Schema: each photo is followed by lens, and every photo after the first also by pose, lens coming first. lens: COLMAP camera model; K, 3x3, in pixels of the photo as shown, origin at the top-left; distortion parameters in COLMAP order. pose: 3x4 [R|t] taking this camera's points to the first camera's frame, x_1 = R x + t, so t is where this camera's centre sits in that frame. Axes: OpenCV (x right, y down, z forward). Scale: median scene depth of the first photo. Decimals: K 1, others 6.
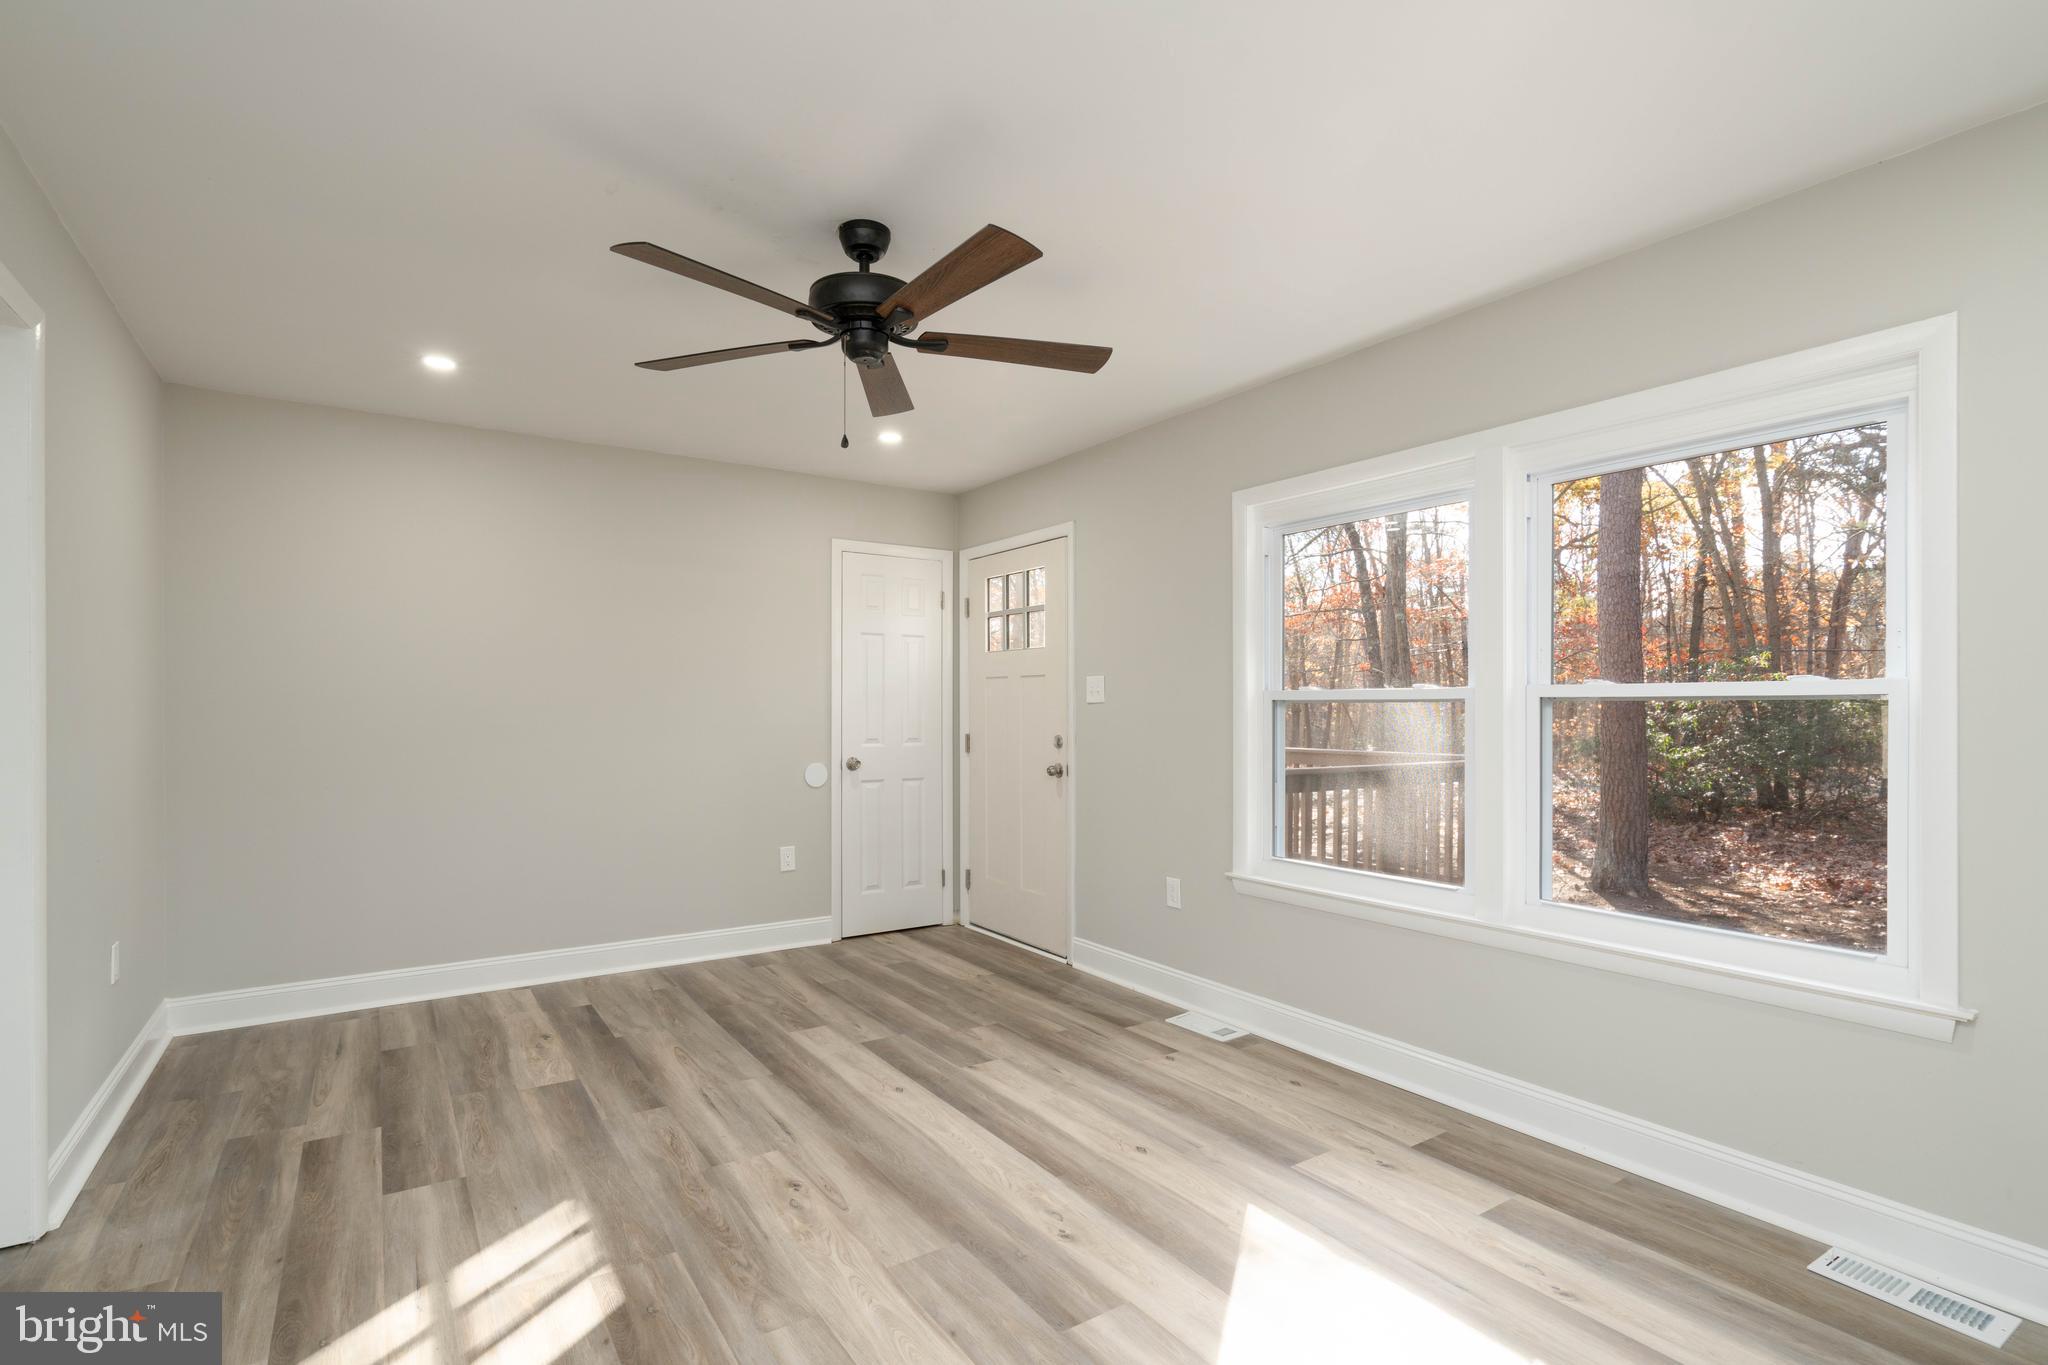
lens RADIAL K [[964.3, 0, 1019.2], [0, 964.3, 707.5], [0, 0, 1]] dist [-0.001722, 0.001122]
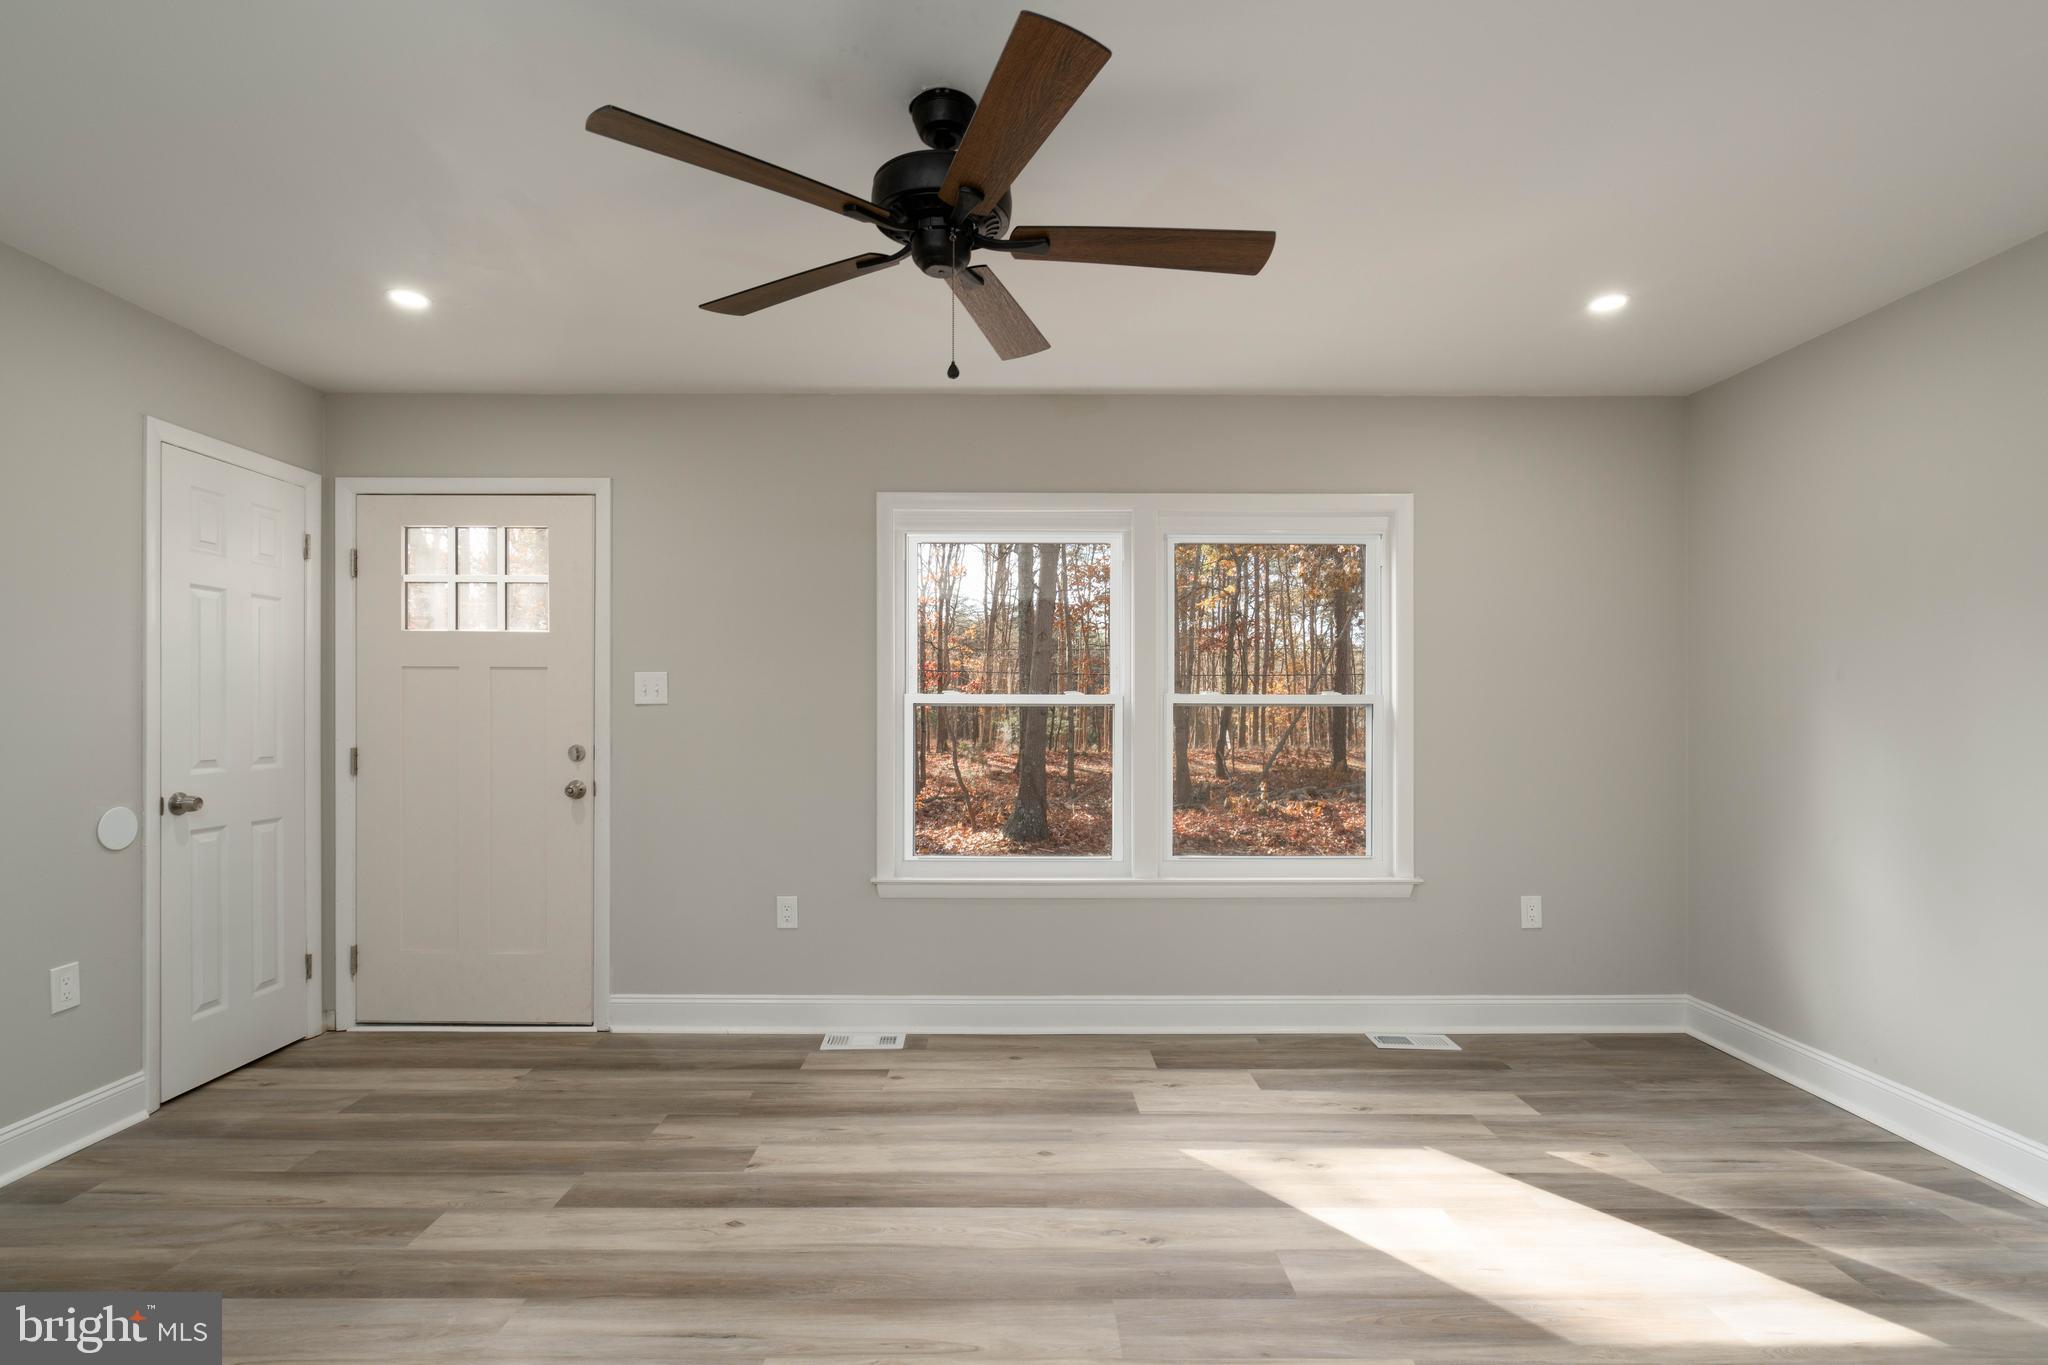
lens RADIAL K [[951.8, 0, 1010.2], [0, 951.8, 709.3], [0, 0, 1]] dist [-0.003851, 0.000734]
pose [[0.557140, 0.003590, 0.830411, -0.513933], [-0.003004, 0.999993, -0.002308, 0.000290], [-0.830413, -0.001209, 0.557147, 0.346199]]
